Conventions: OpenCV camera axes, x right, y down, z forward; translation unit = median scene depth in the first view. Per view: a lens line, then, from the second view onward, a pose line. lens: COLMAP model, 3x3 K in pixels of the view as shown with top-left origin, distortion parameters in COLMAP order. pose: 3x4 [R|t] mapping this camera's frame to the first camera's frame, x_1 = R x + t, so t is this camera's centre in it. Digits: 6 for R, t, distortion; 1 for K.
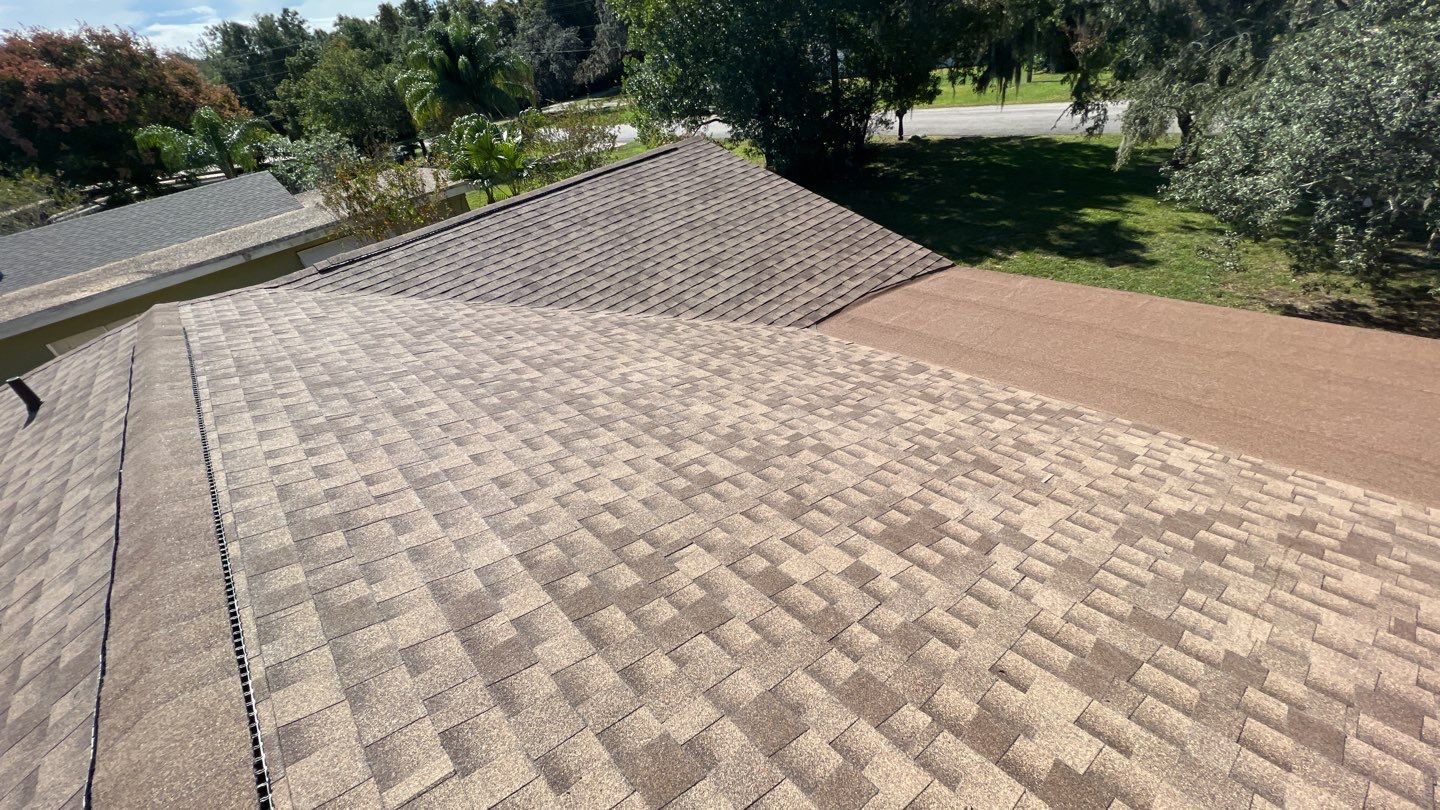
lens RADIAL K [[598.0, 0, 729.1], [0, 598.0, 399.8], [0, 0, 1]] dist [-0.001801, -0.000284]
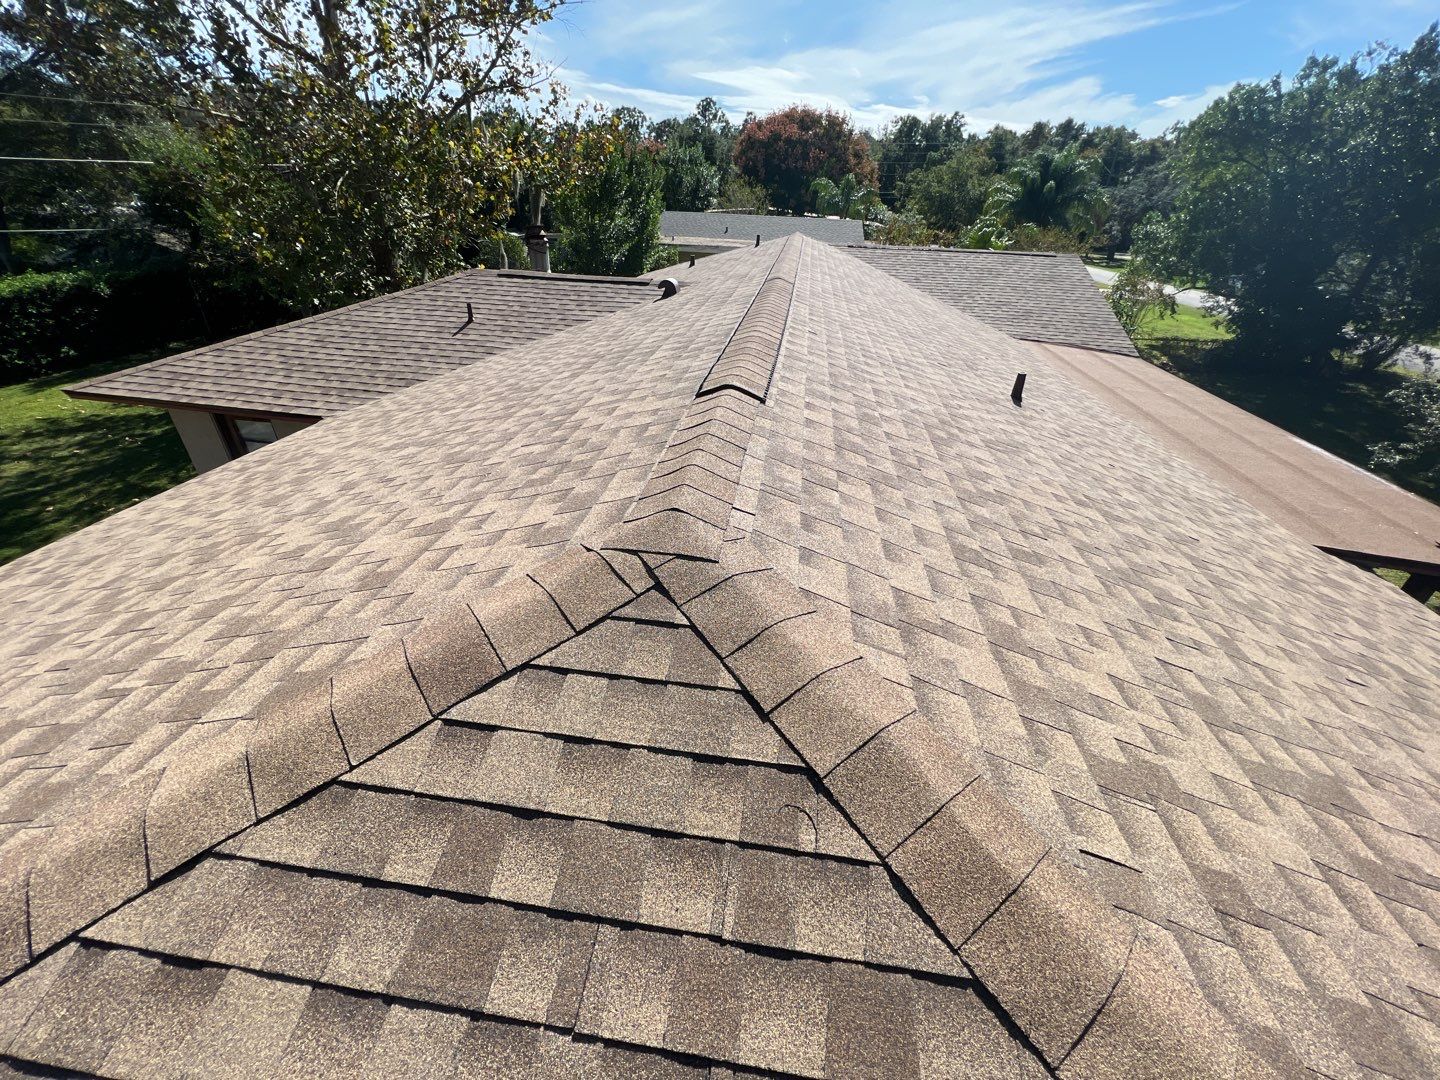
lens RADIAL K [[599.2, 0, 712.1], [0, 599.2, 538.6], [0, 0, 1]] dist [-0.001912, 0.000814]
pose [[0.619602, 0.553708, -0.556329, 0.167219], [-0.538637, 0.815494, 0.211754, 0.091800], [0.570933, 0.168456, 0.803529, -0.180301]]
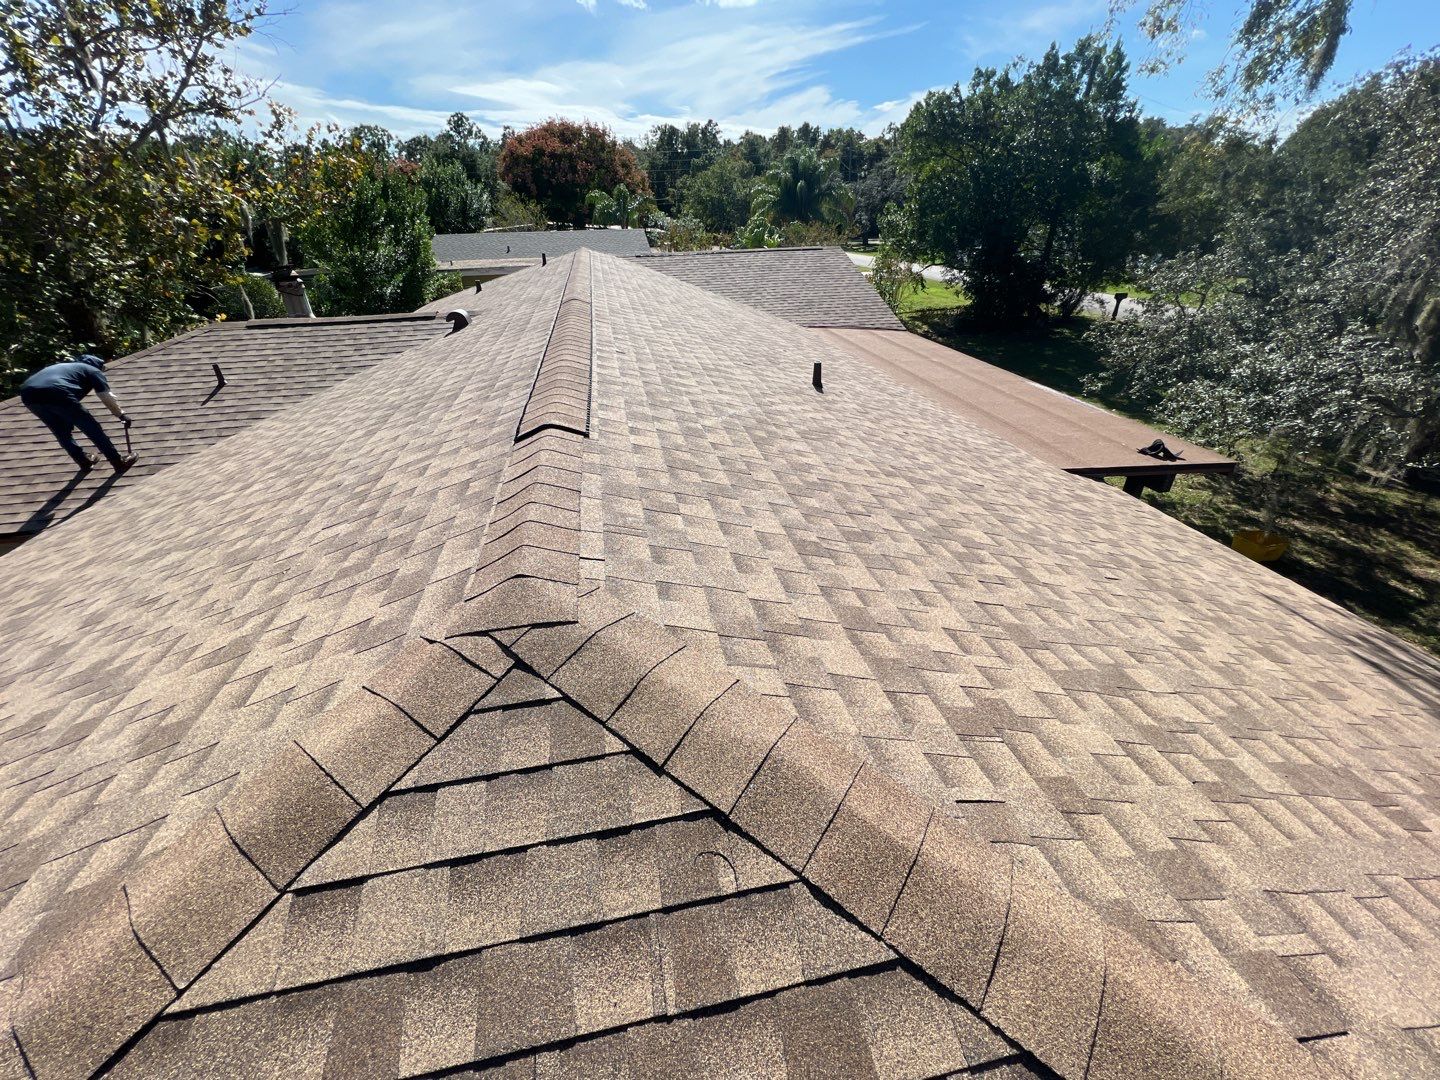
lens RADIAL K [[599.2, 0, 723.1], [0, 599.2, 538.5], [0, 0, 1]] dist [-0.001912, 0.000814]
pose [[0.845652, 0.387947, -0.366566, 0.166004], [-0.387833, 0.918479, 0.077339, 0.089630], [0.366687, 0.076765, 0.927172, -0.180469]]
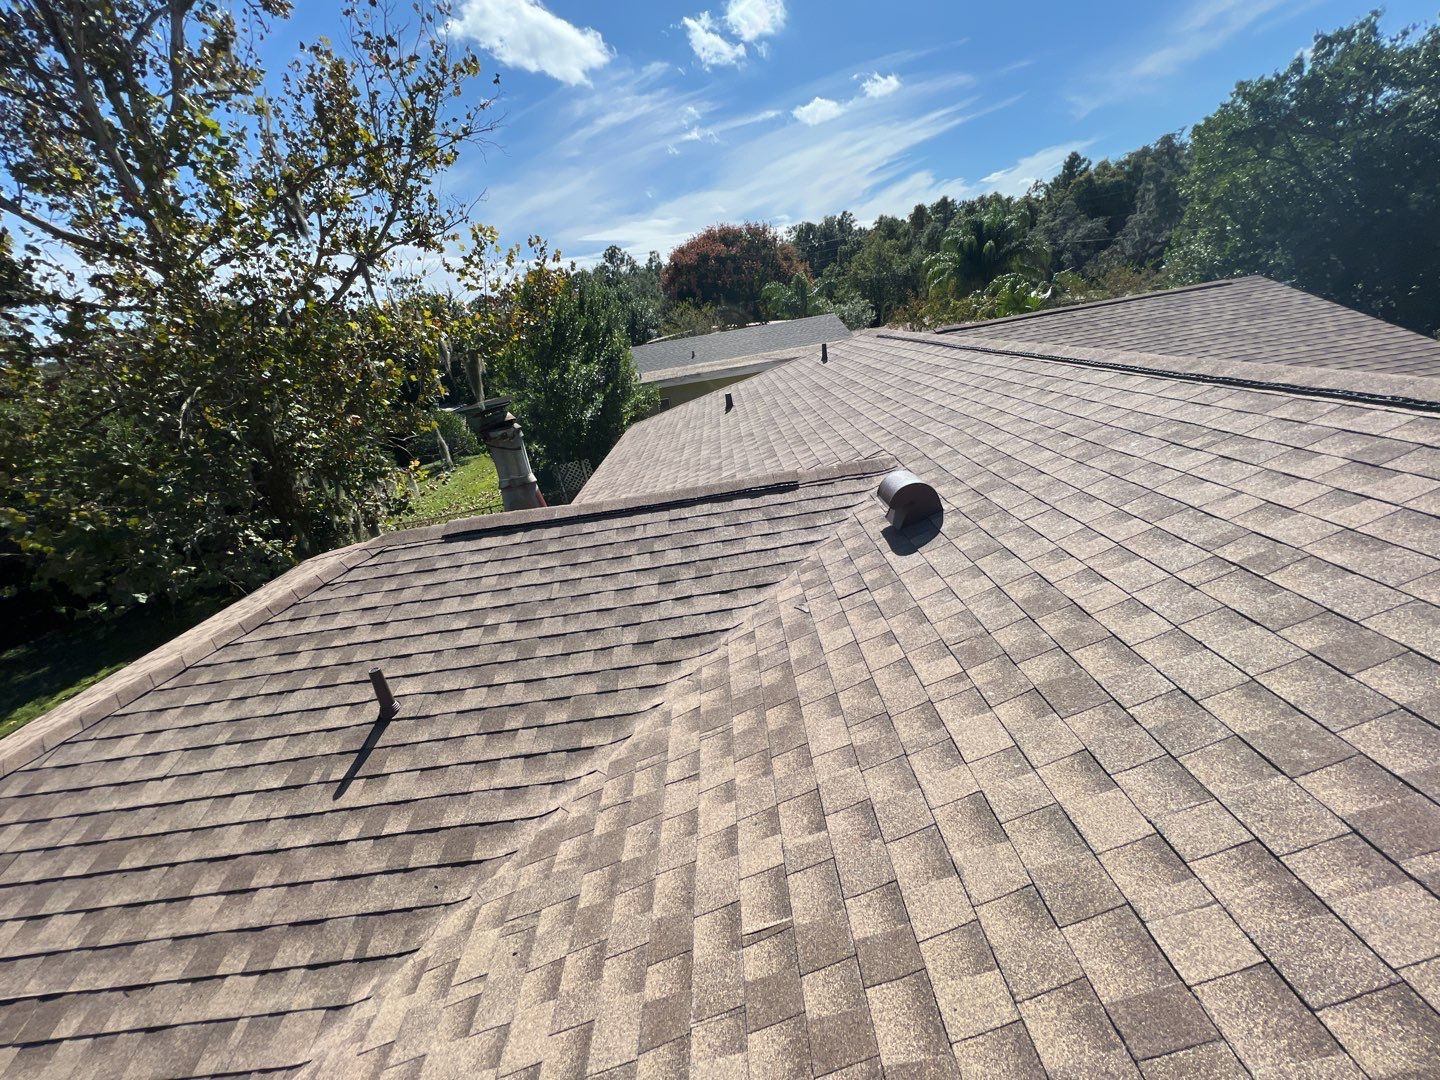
lens RADIAL K [[599.2, 0, 707.4], [0, 599.2, 533.6], [0, 0, 1]] dist [-0.001912, 0.000814]
pose [[0.741697, 0.285881, -0.606759, 0.000315], [-0.335610, 0.941412, 0.033310, 0.082037], [0.580733, 0.178928, 0.794187, -0.101655]]
